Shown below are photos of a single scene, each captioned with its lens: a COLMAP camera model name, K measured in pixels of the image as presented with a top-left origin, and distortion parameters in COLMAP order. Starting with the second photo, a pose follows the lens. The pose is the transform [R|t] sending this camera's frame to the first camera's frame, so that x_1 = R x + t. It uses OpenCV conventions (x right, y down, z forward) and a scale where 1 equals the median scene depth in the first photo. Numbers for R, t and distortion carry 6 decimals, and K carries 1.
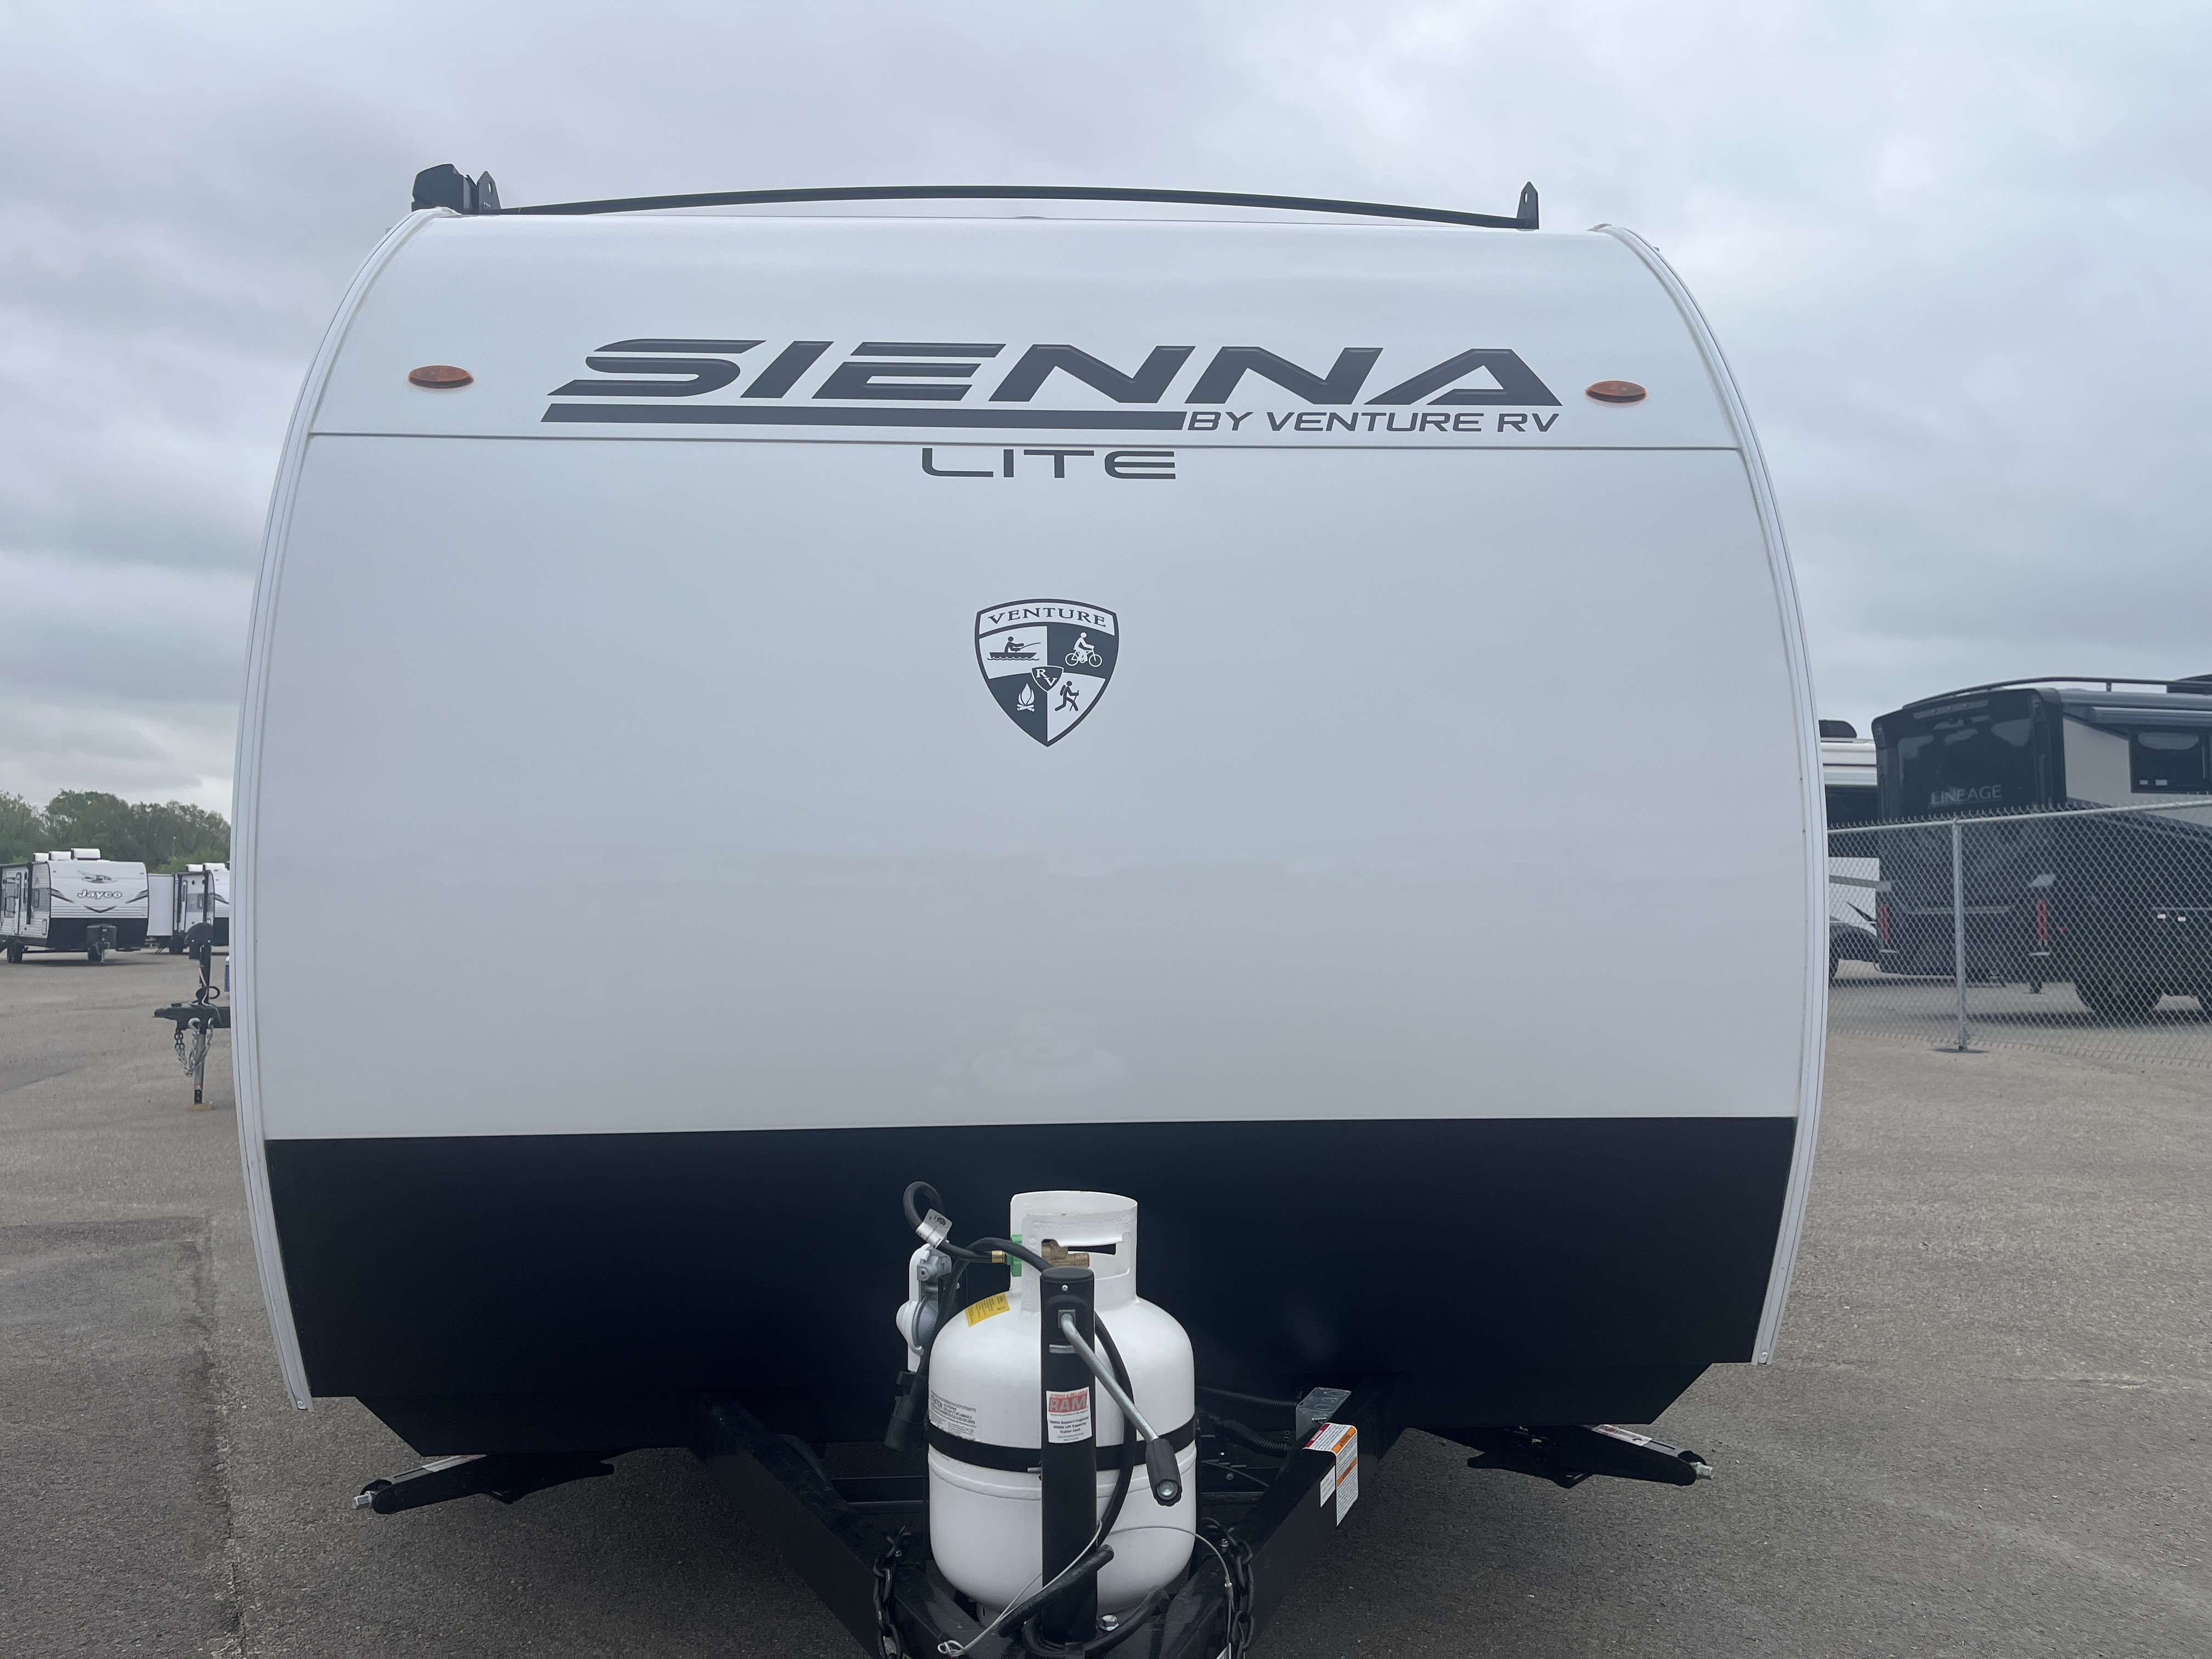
lens RADIAL K [[1678.8, 0, 1098.5], [0, 1678.8, 839.6], [0, 0, 1]] dist [0.059151, -0.078470]
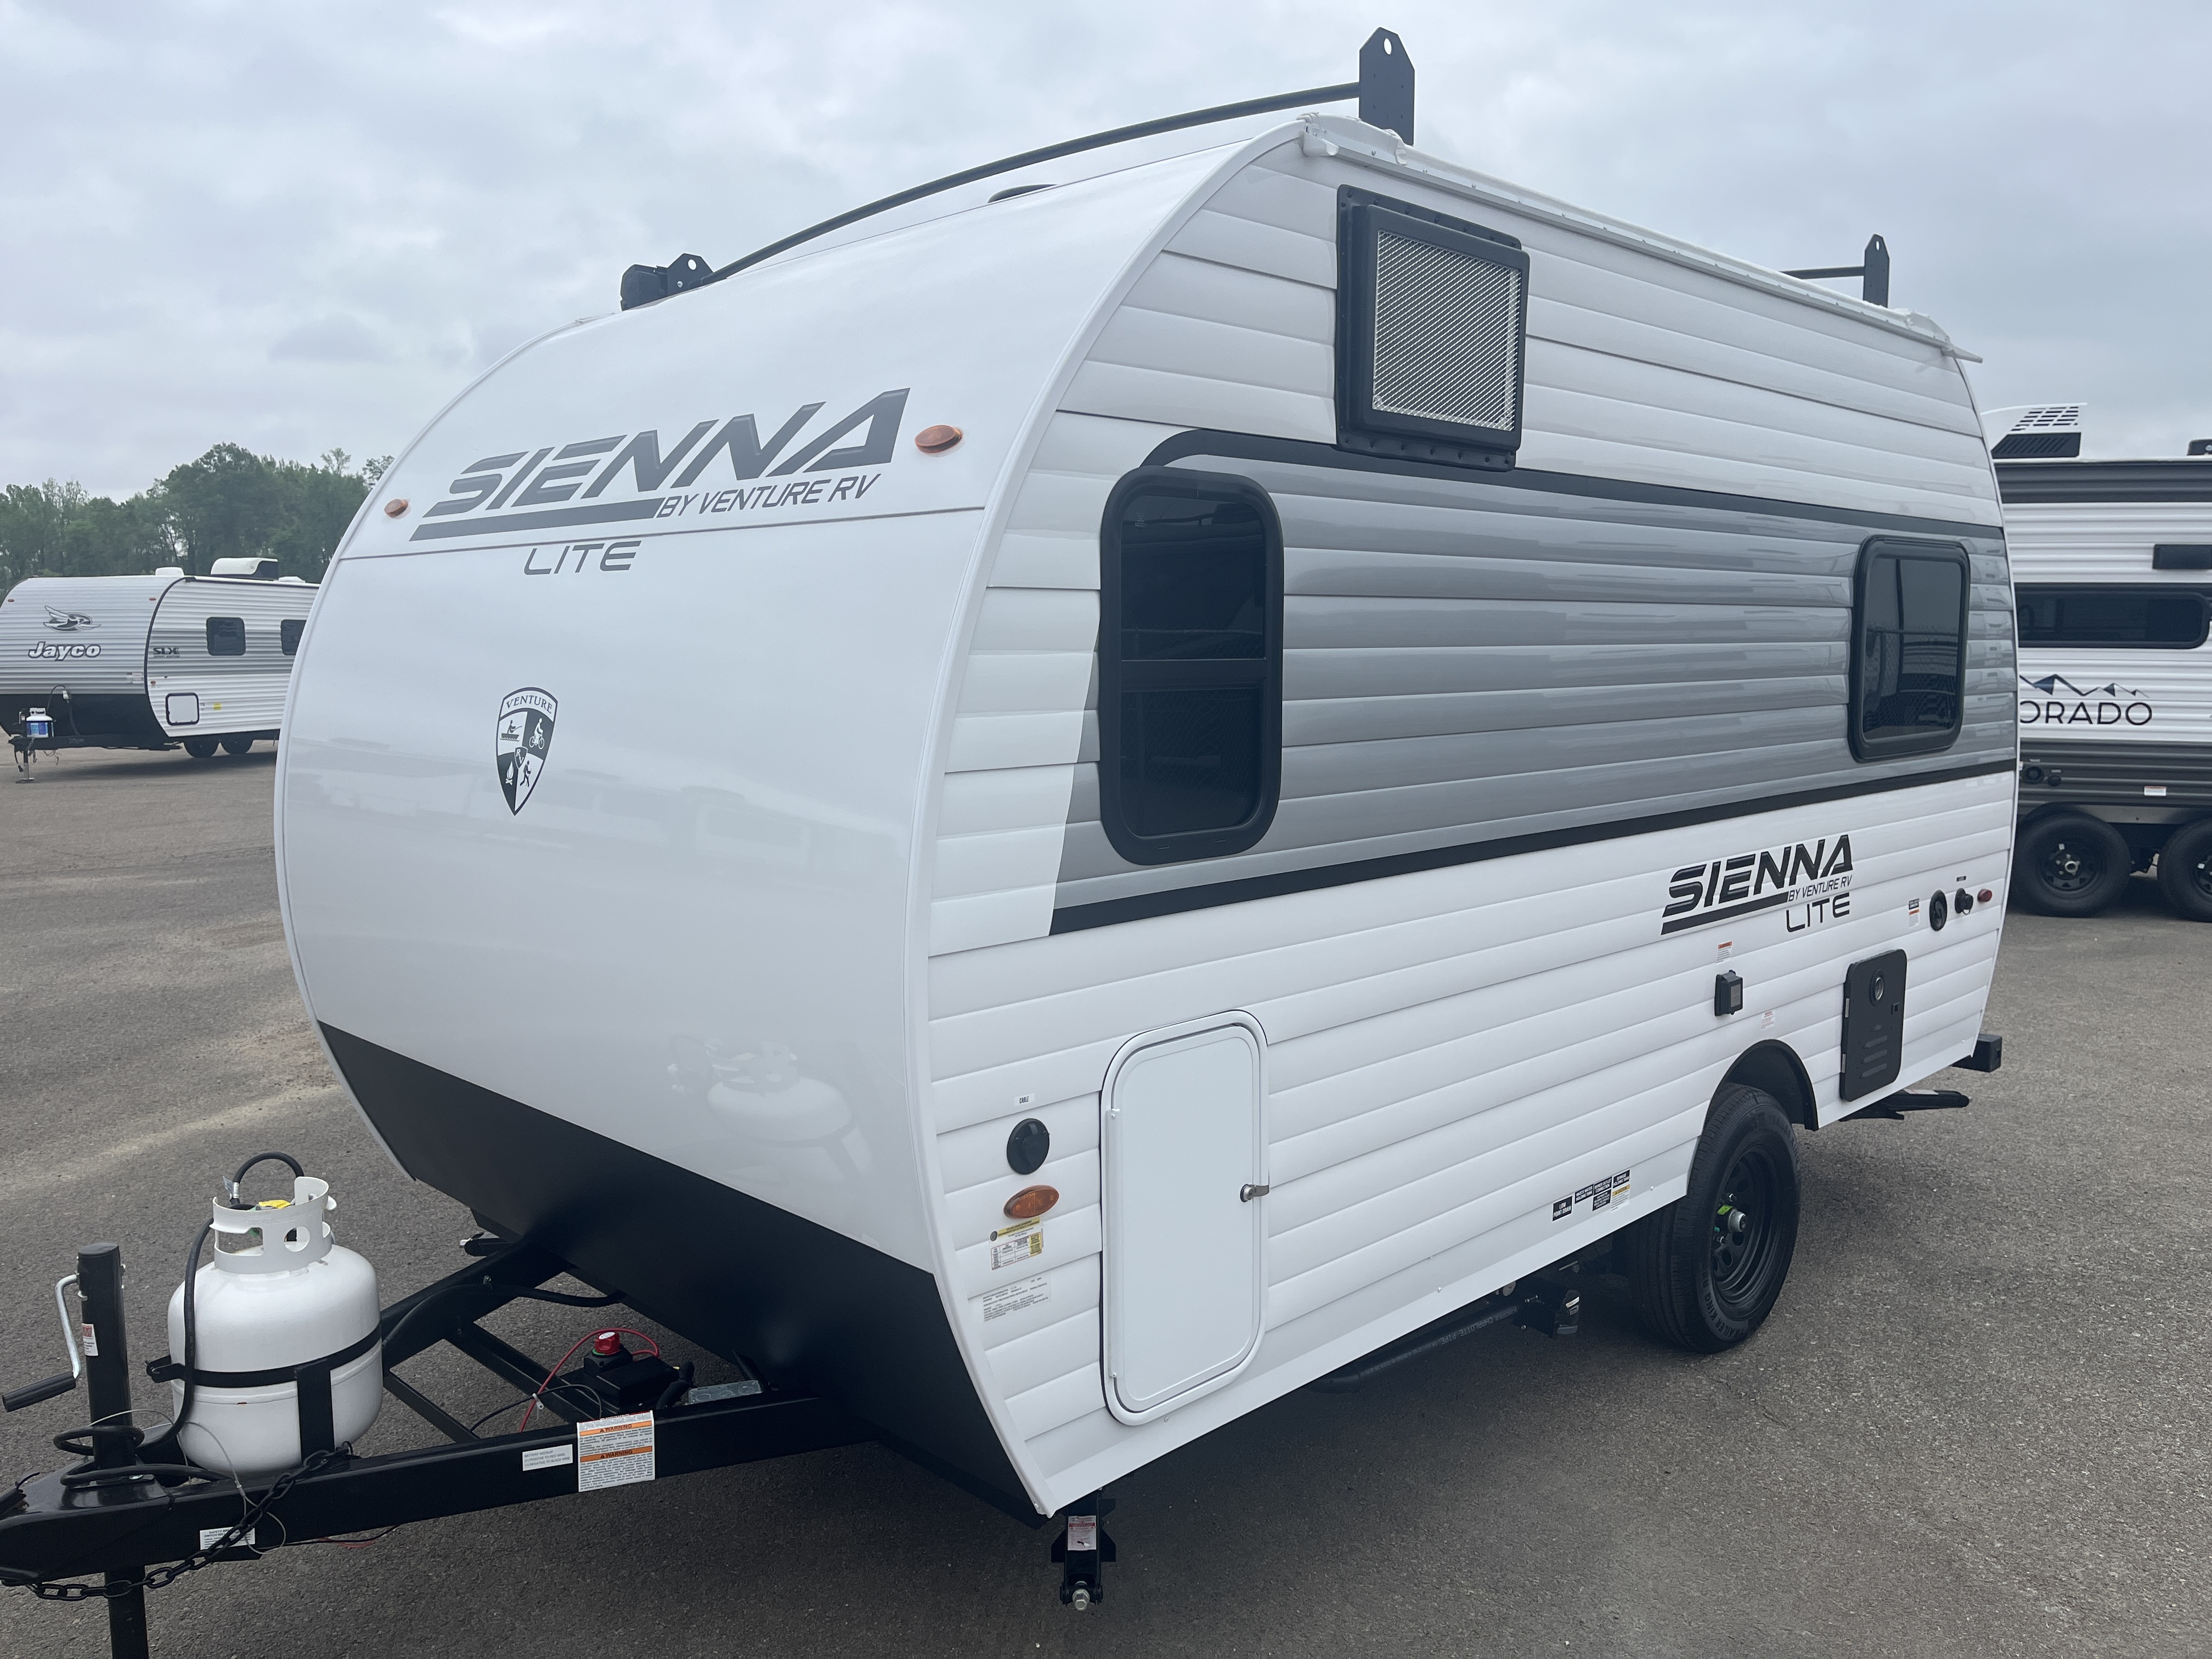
lens RADIAL K [[1678.8, 0, 1098.5], [0, 1678.8, 839.6], [0, 0, 1]] dist [0.059151, -0.078470]
pose [[0.667834, 0.093914, -0.738362, 1.084352], [0.031658, 0.987526, 0.154240, -0.199803], [0.743637, -0.126381, 0.656530, 0.476516]]
